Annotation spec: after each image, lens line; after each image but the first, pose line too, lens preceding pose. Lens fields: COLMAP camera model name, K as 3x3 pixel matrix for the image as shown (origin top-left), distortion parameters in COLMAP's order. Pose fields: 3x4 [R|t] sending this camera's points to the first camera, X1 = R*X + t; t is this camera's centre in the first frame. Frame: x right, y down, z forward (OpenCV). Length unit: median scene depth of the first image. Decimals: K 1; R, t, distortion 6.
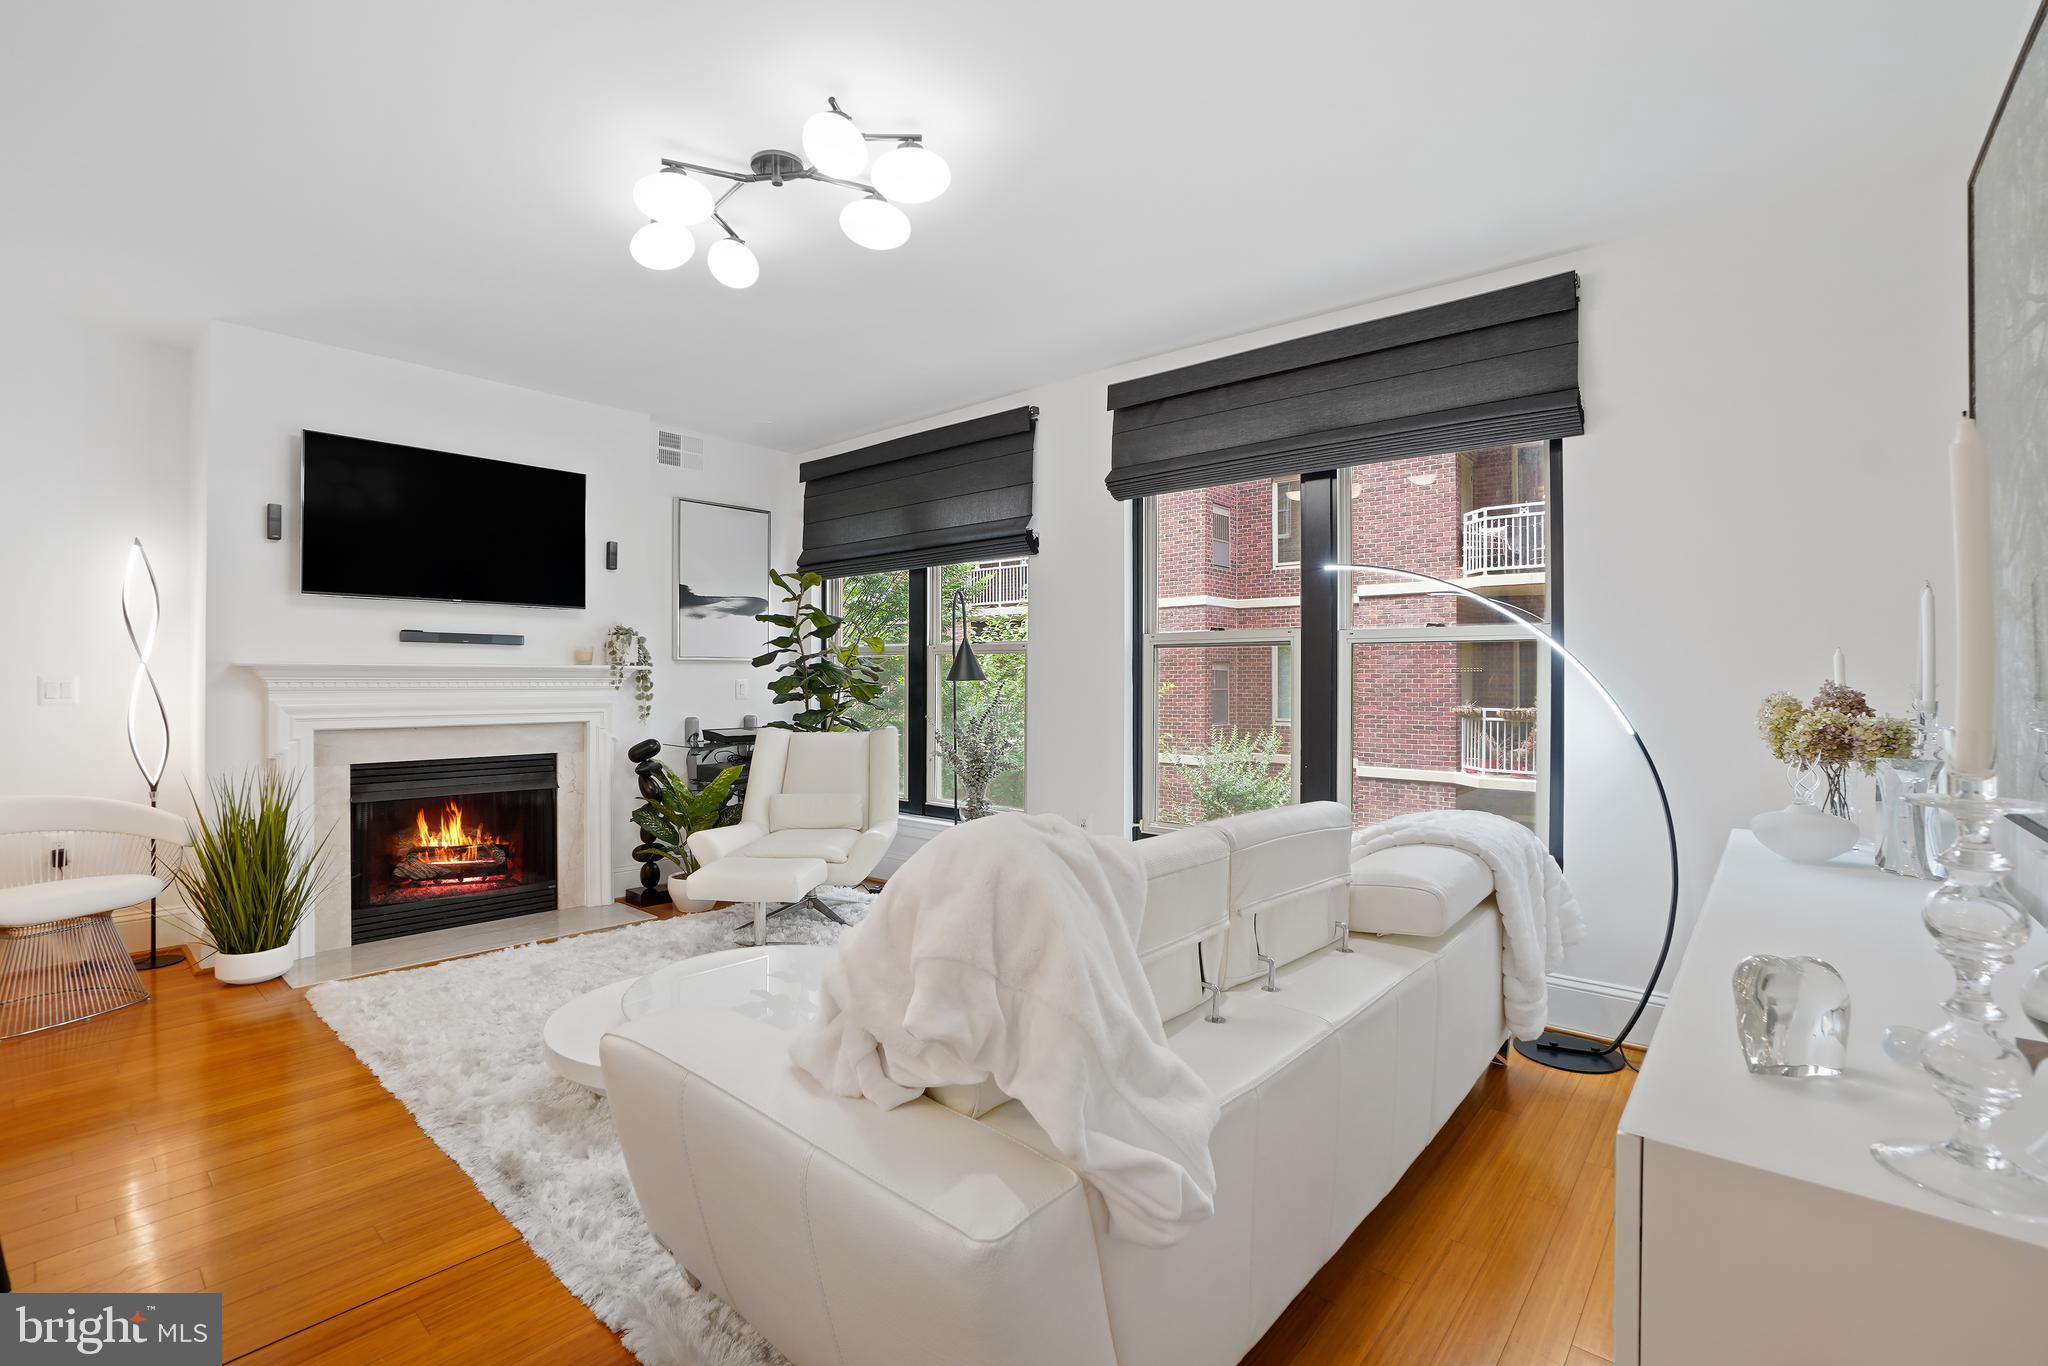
lens RADIAL K [[917.8, 0, 1007.4], [0, 917.8, 674.3], [0, 0, 1]] dist [-0.048836, 0.018154]
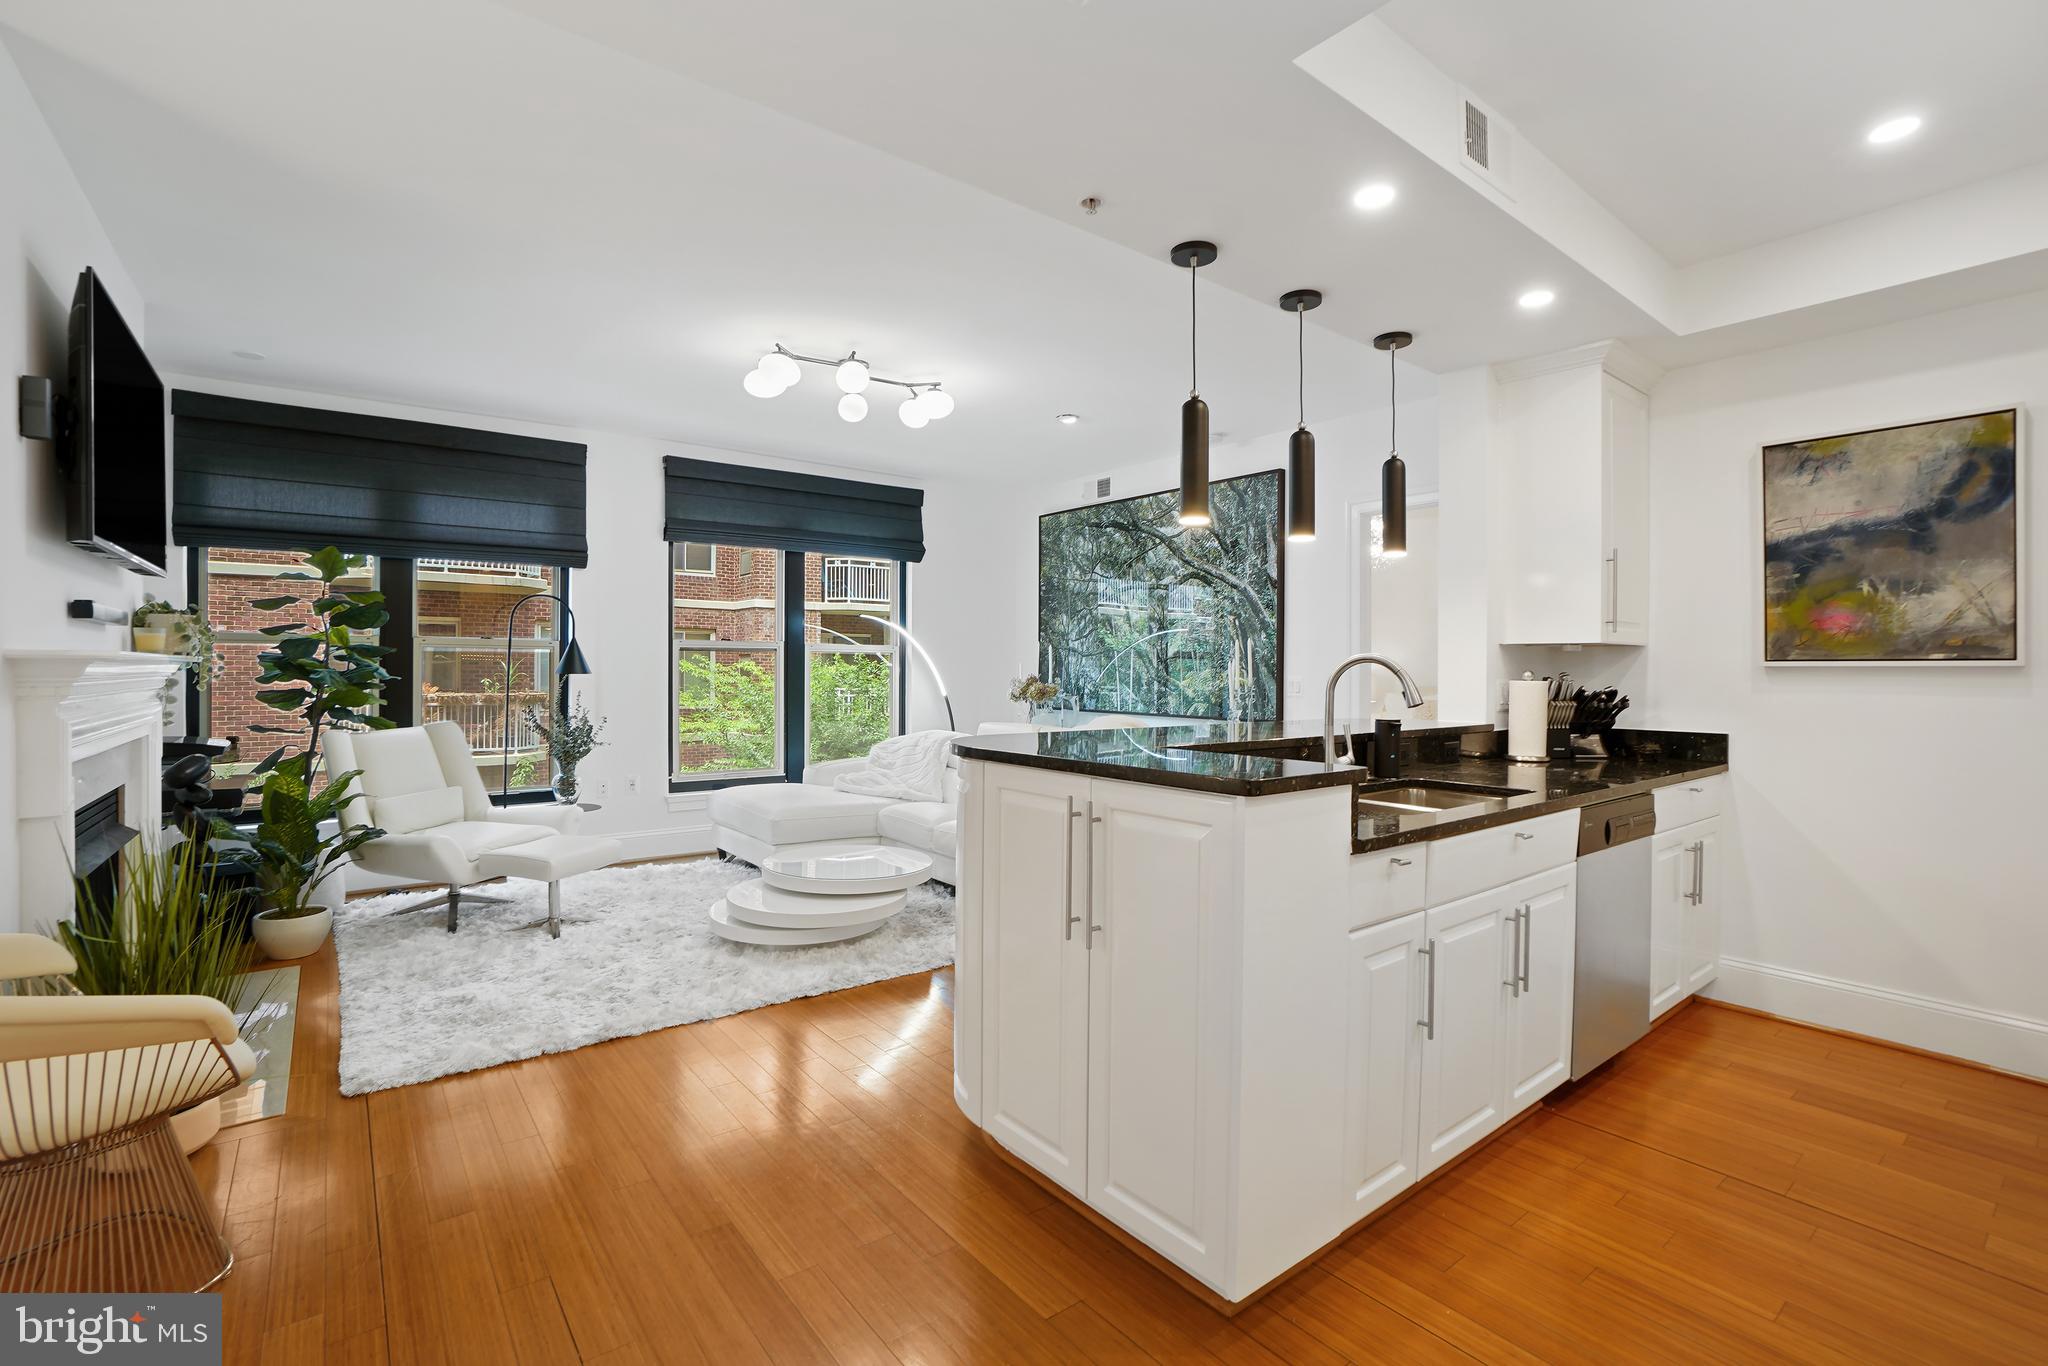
lens RADIAL K [[917.8, 0, 1007.4], [0, 917.8, 674.3], [0, 0, 1]] dist [-0.048836, 0.018154]
pose [[0.201249, -0.010353, 0.979485, -1.111366], [-0.003481, 0.999930, 0.011284, -0.008068], [-0.979534, -0.005680, 0.201199, 0.227680]]
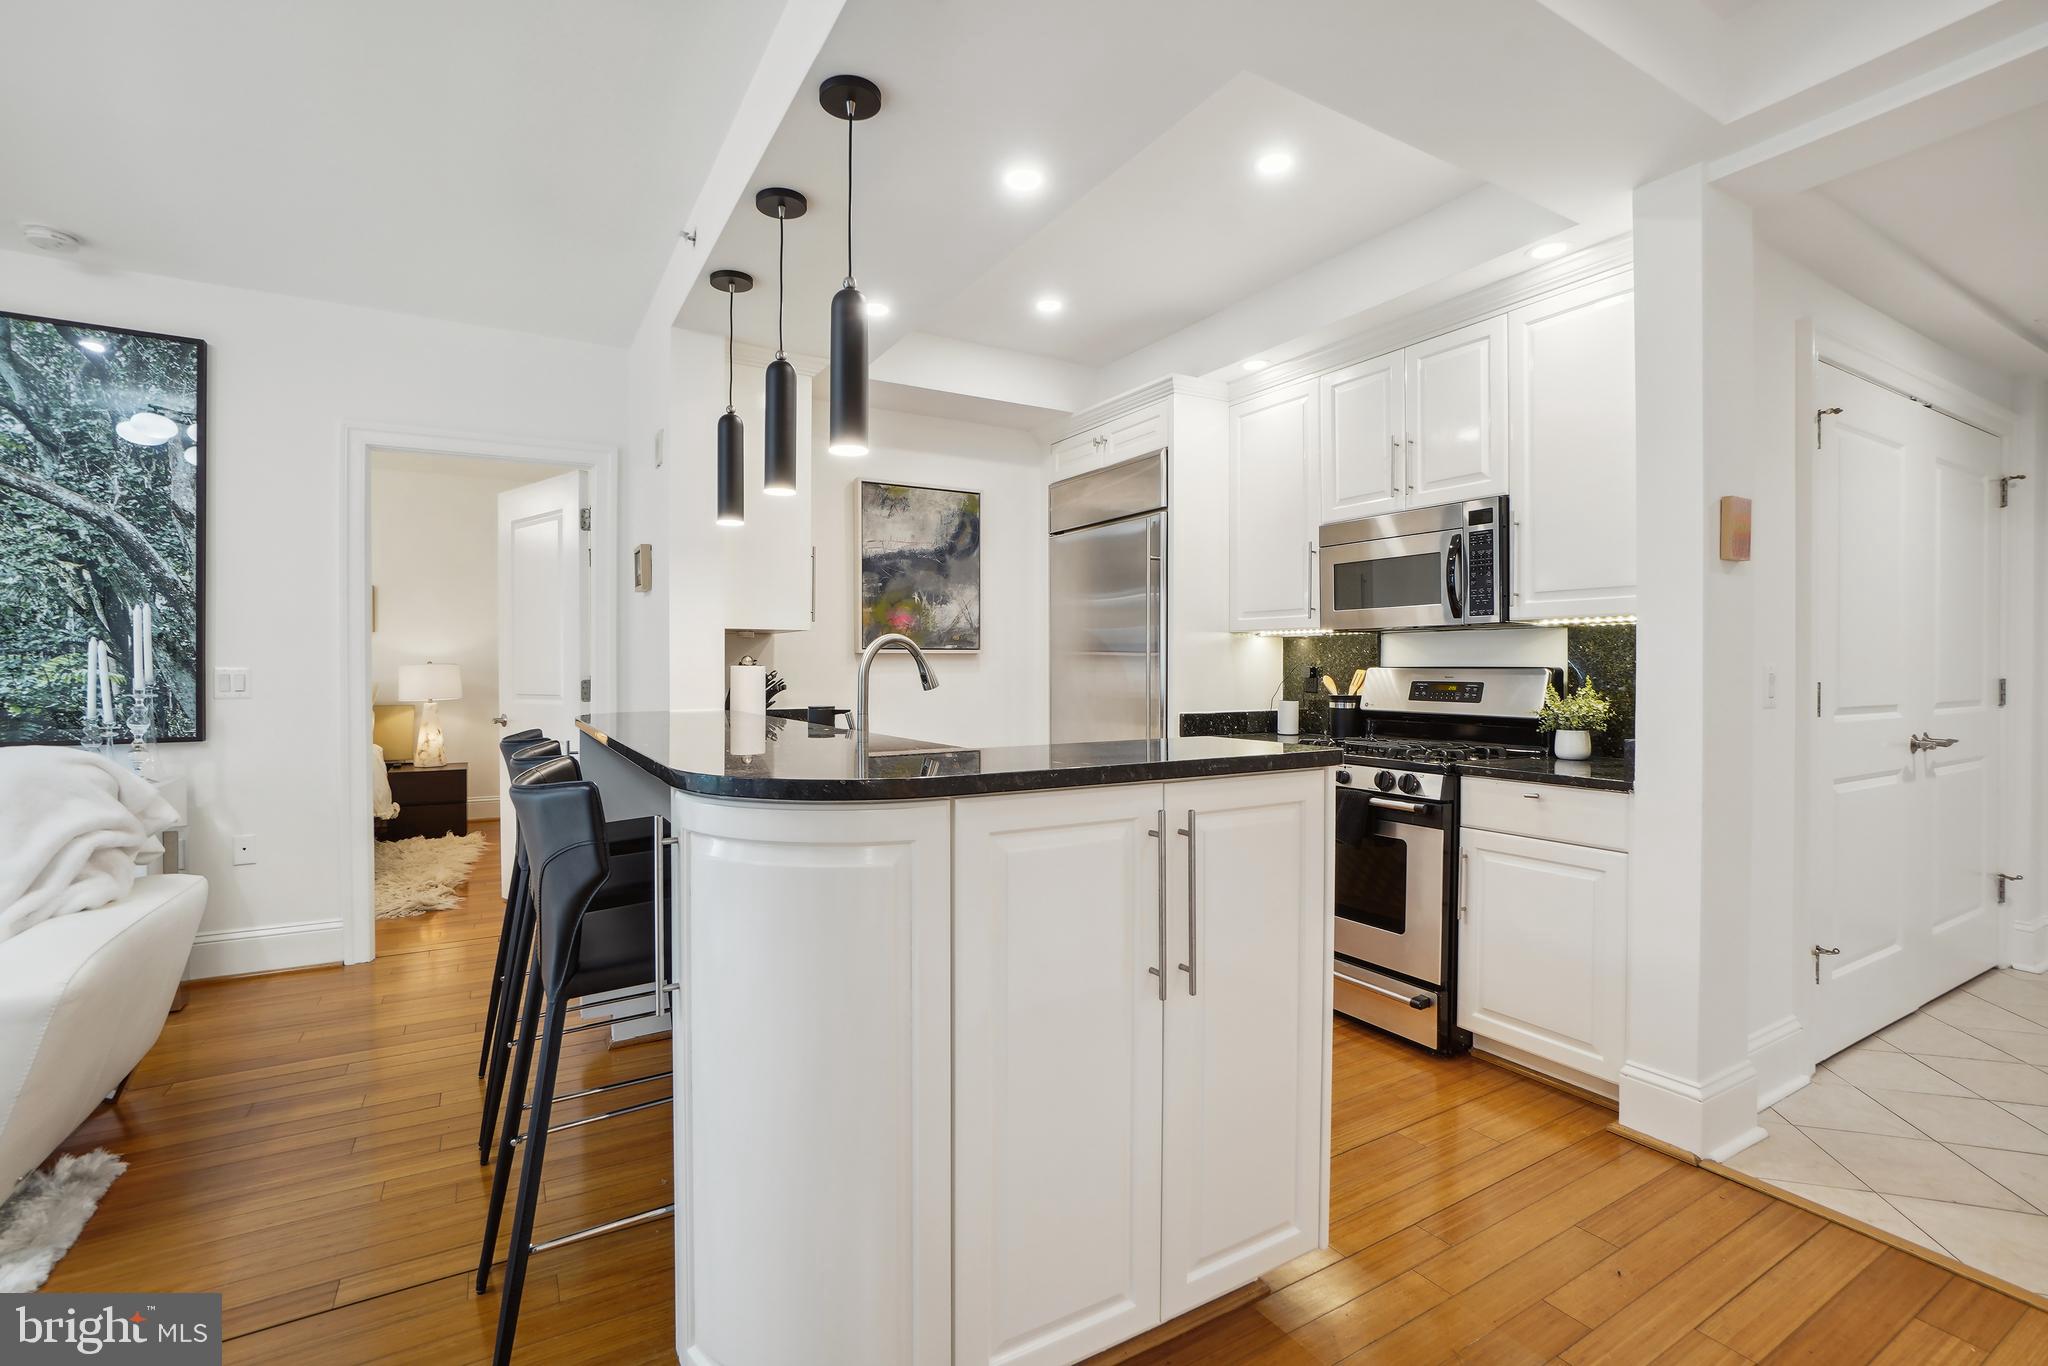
lens RADIAL K [[917.8, 0, 1007.4], [0, 917.8, 674.3], [0, 0, 1]] dist [-0.048836, 0.018154]
pose [[-0.948242, -0.007657, 0.317457, -0.717662], [-0.004102, 0.999921, 0.011864, 0.001788], [-0.317523, 0.009948, -0.948198, 0.631325]]
